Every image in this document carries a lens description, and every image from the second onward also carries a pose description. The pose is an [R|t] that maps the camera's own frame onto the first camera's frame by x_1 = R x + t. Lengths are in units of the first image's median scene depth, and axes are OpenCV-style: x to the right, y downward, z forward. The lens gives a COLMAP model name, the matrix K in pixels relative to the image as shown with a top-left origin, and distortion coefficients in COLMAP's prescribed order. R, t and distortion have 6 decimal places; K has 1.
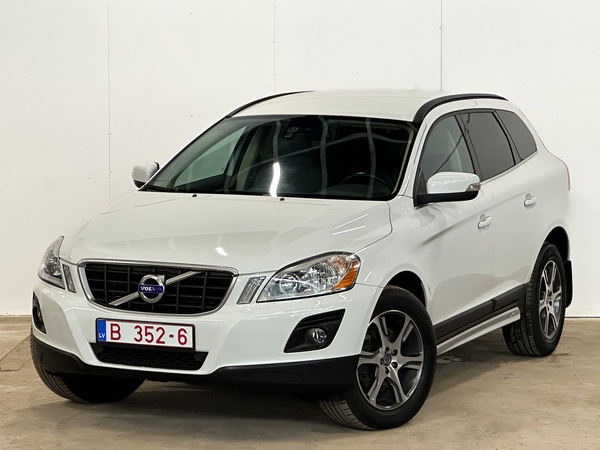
lens RADIAL K [[1875.3, 0, 300.0], [0, 1875.3, 225.0], [0, 0, 1]] dist [-0.357151, -0.390007]
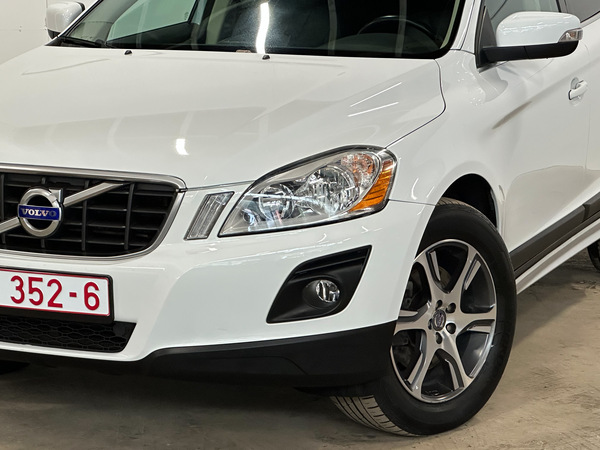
lens RADIAL K [[1717.4, 0, 300.0], [0, 1717.4, 225.0], [0, 0, 1]] dist [-0.041003, 1.386880]
pose [[0.999964, -0.006561, -0.005344, 0.004652], [0.006983, 0.996507, 0.083219, -0.006033], [0.004779, -0.083253, 0.996517, 0.463605]]
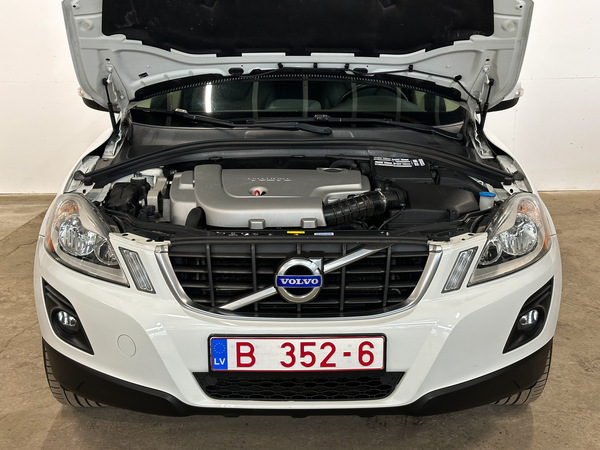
lens RADIAL K [[839.4, 0, 300.0], [0, 839.4, 225.0], [0, 0, 1]] dist [0.137137, -0.049633]
pose [[0.913610, -0.103397, 0.393225, -0.188474], [0.043481, 0.986424, 0.158354, -0.029424], [-0.404260, -0.127576, 0.905703, 0.741922]]
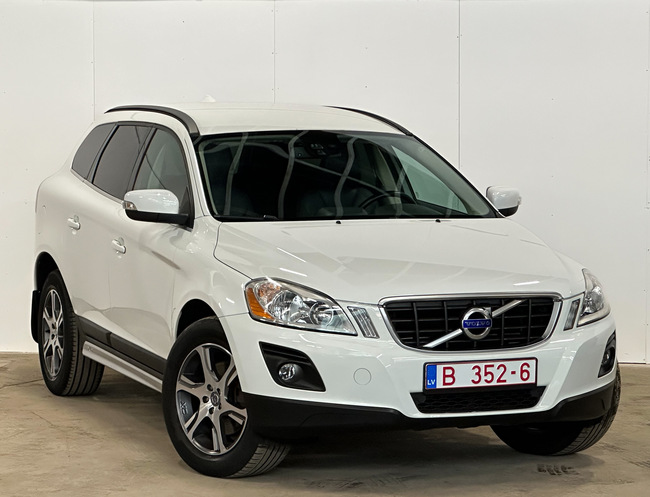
lens RADIAL K [[1937.4, 0, 325.0], [0, 1937.4, 248.5], [0, 0, 1]] dist [0.082815, 0.698710]
pose [[0.701375, -0.057523, 0.710467, -0.786524], [0.058653, 0.998016, 0.022902, -0.027291], [-0.710375, 0.025608, 0.703358, 0.395312]]
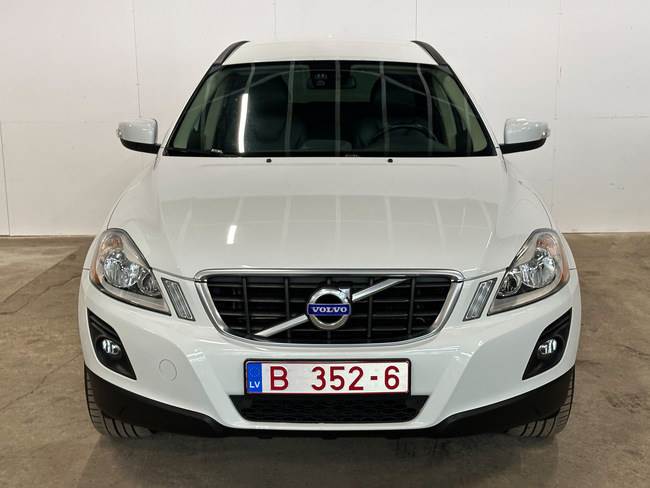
lens RADIAL K [[909.4, 0, 325.0], [0, 909.4, 244.0], [0, 0, 1]] dist [0.137137, -0.049633]
pose [[0.918085, -0.090061, 0.386017, -0.205251], [0.044355, 0.991072, 0.125734, -0.030634], [-0.393894, -0.098312, 0.913883, 0.699146]]
